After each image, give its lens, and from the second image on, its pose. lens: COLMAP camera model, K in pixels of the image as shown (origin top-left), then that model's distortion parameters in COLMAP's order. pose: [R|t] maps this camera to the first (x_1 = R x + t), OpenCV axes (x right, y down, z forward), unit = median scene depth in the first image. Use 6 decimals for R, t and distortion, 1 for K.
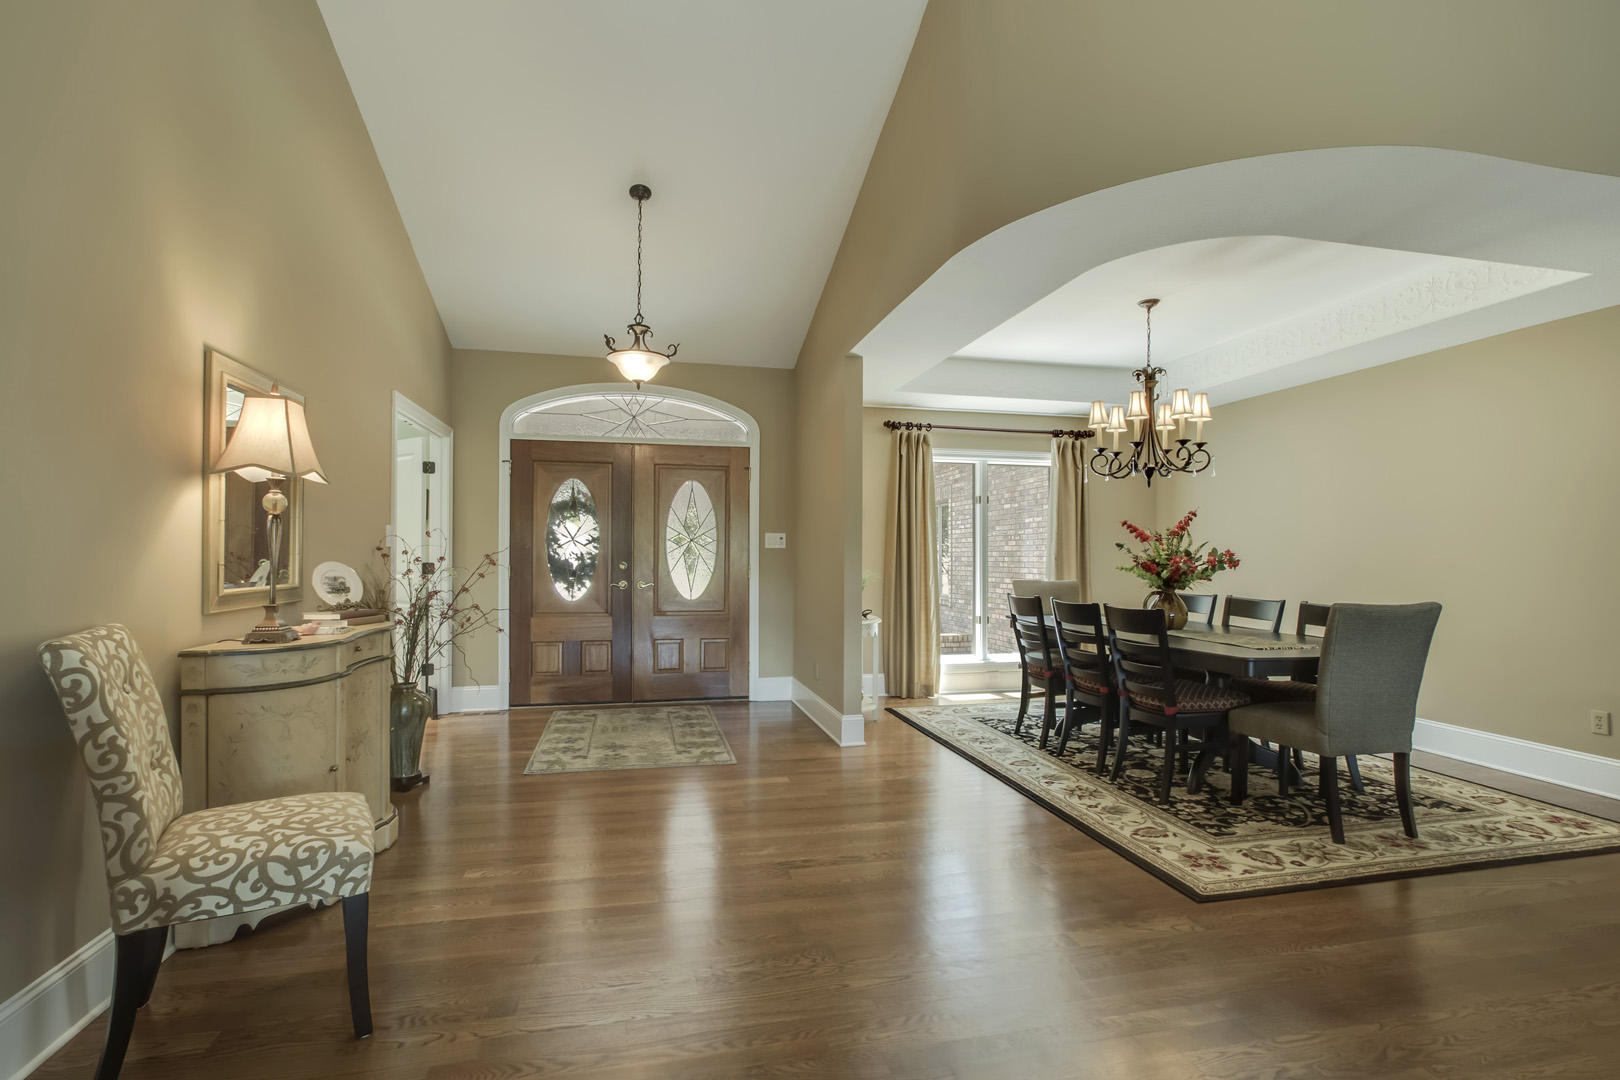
lens RADIAL K [[745.0, 0, 800.5], [0, 745.0, 552.1], [0, 0, 1]] dist [-0.014100, 0.001355]
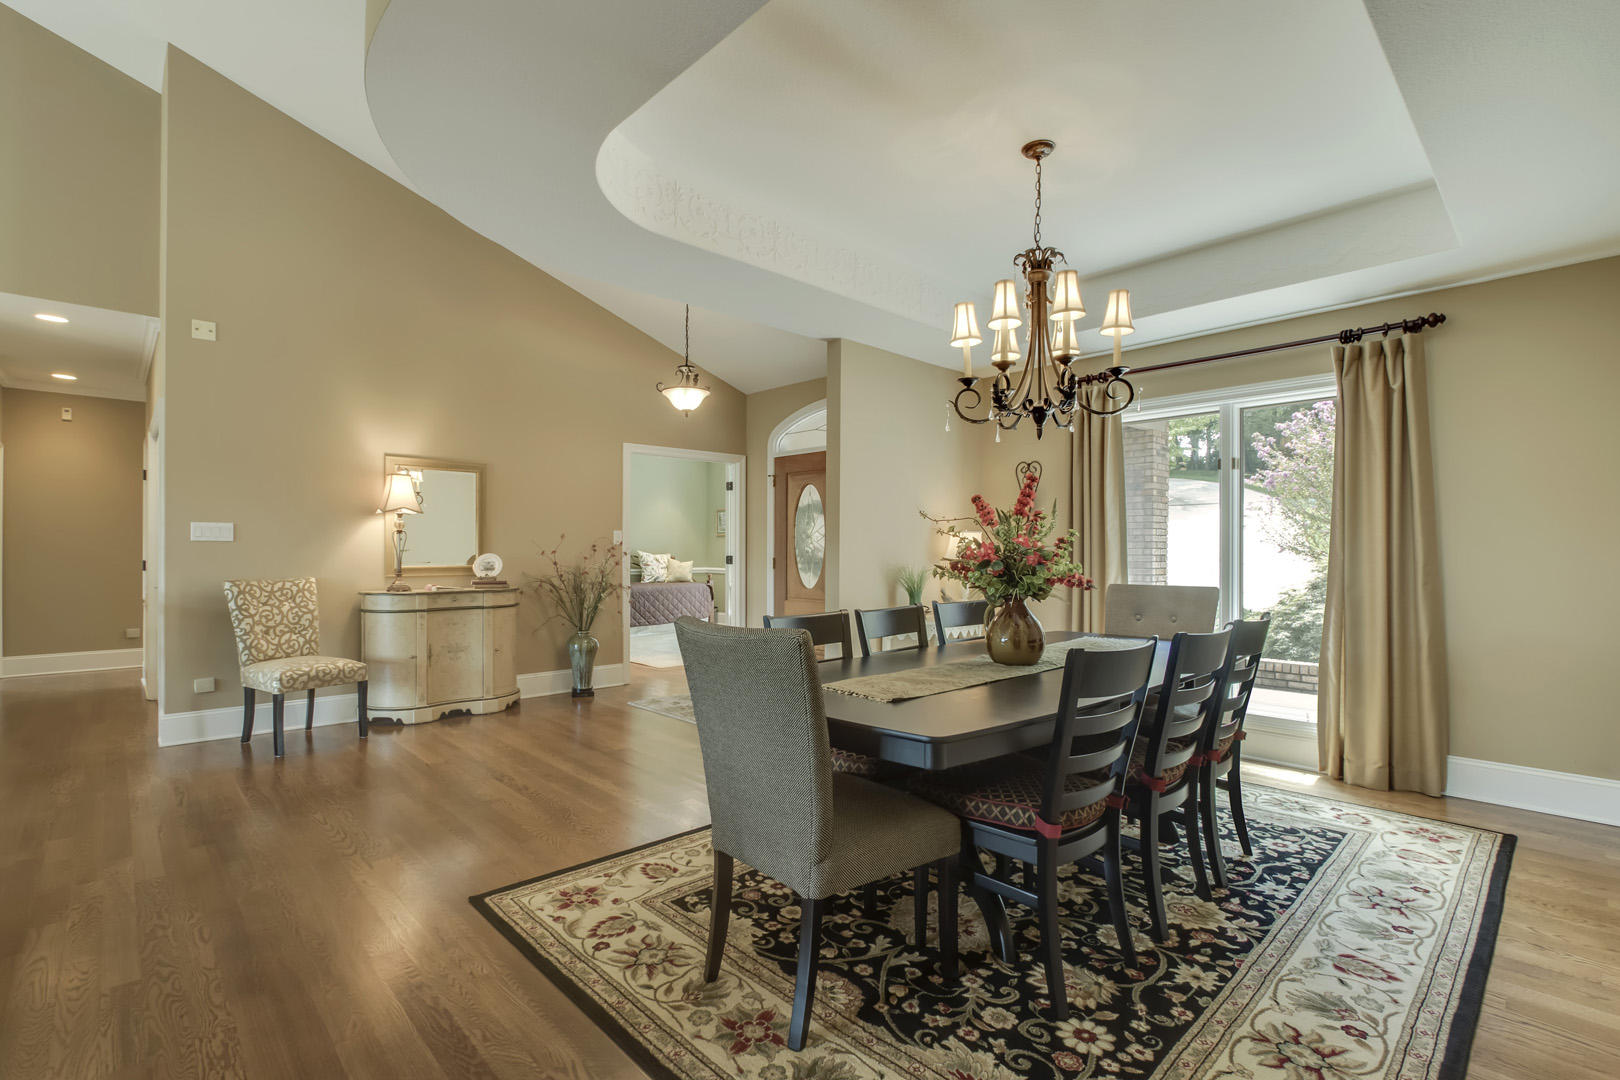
lens RADIAL K [[745.0, 0, 799.8], [0, 745.0, 544.5], [0, 0, 1]] dist [-0.014100, 0.001355]
pose [[0.510931, -0.009244, -0.859572, 1.190386], [0.005340, 0.999957, -0.007579, 0.009502], [0.859605, -0.000717, 0.510959, 0.647159]]
